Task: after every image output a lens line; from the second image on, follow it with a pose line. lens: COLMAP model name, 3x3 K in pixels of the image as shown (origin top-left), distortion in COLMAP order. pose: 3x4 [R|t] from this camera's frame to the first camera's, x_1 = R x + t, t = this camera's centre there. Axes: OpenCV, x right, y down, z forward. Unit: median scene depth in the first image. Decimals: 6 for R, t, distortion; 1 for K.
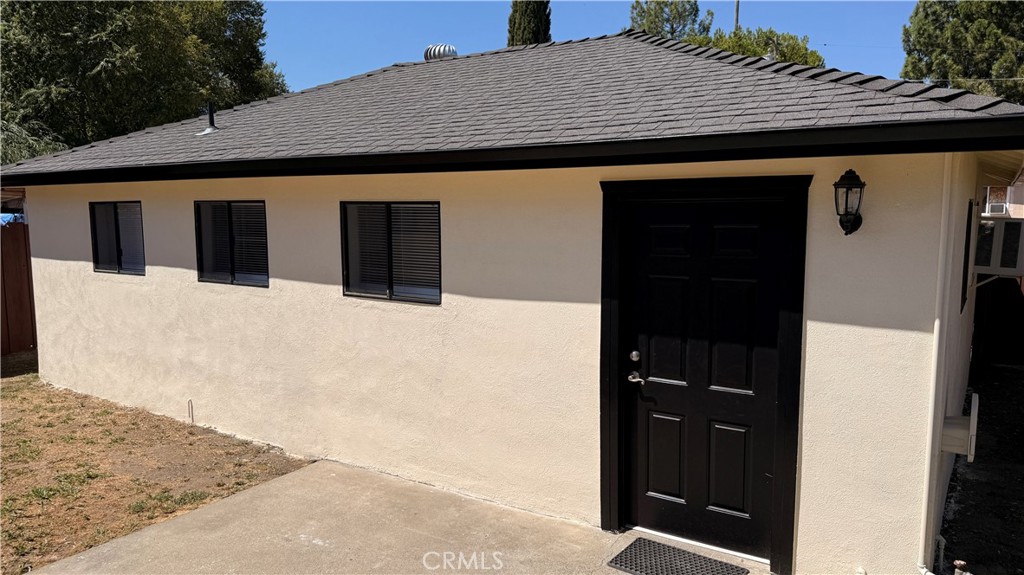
lens RADIAL K [[724.3, 0, 512.4], [0, 724.3, 289.8], [0, 0, 1]] dist [0.082722, -0.122560]
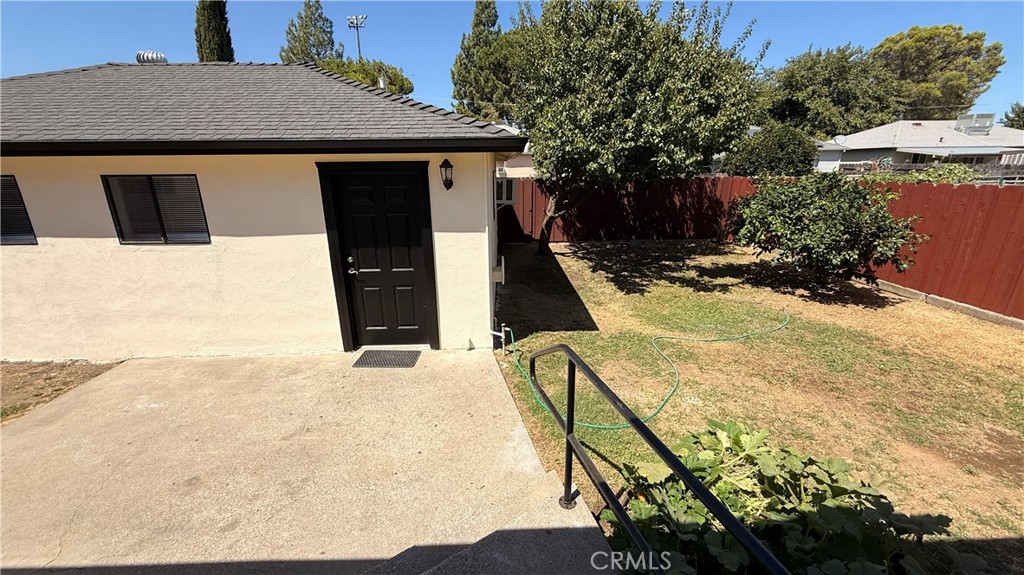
lens RADIAL K [[408.7, 0, 509.7], [0, 408.7, 289.5], [0, 0, 1]] dist [0.001181, -0.000033]
pose [[0.822437, -0.169464, 0.543028, -0.062005], [0.072704, 0.978081, 0.195120, -0.007018], [-0.564191, -0.120994, 0.816731, -0.077729]]
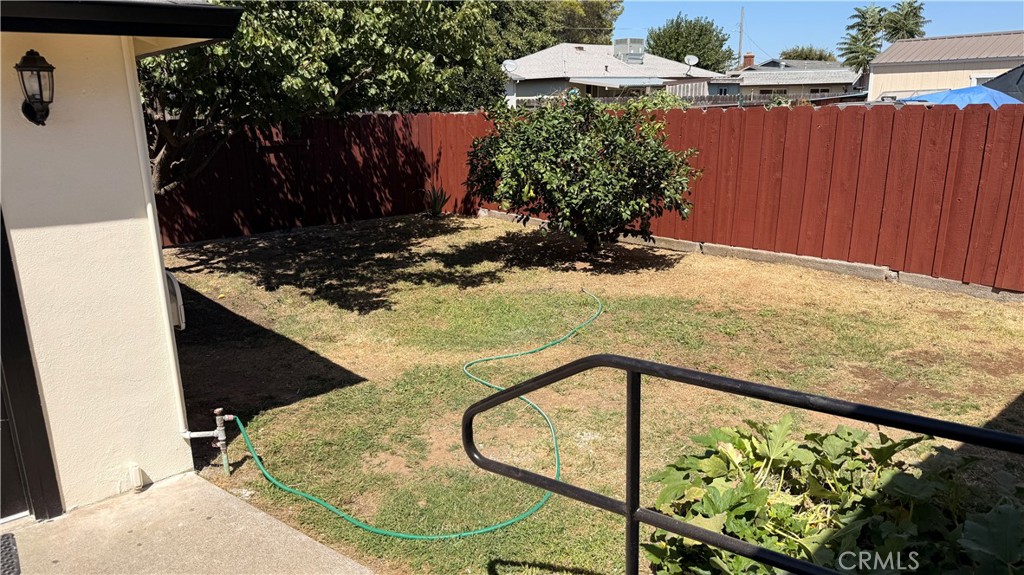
lens RADIAL K [[716.7, 0, 510.4], [0, 716.7, 299.1], [0, 0, 1]] dist [0.099954, -0.119791]
pose [[0.266473, -0.256291, 0.929143, -0.178523], [0.127933, 0.964875, 0.229456, -0.001220], [-0.955314, 0.057724, 0.289902, 0.133501]]
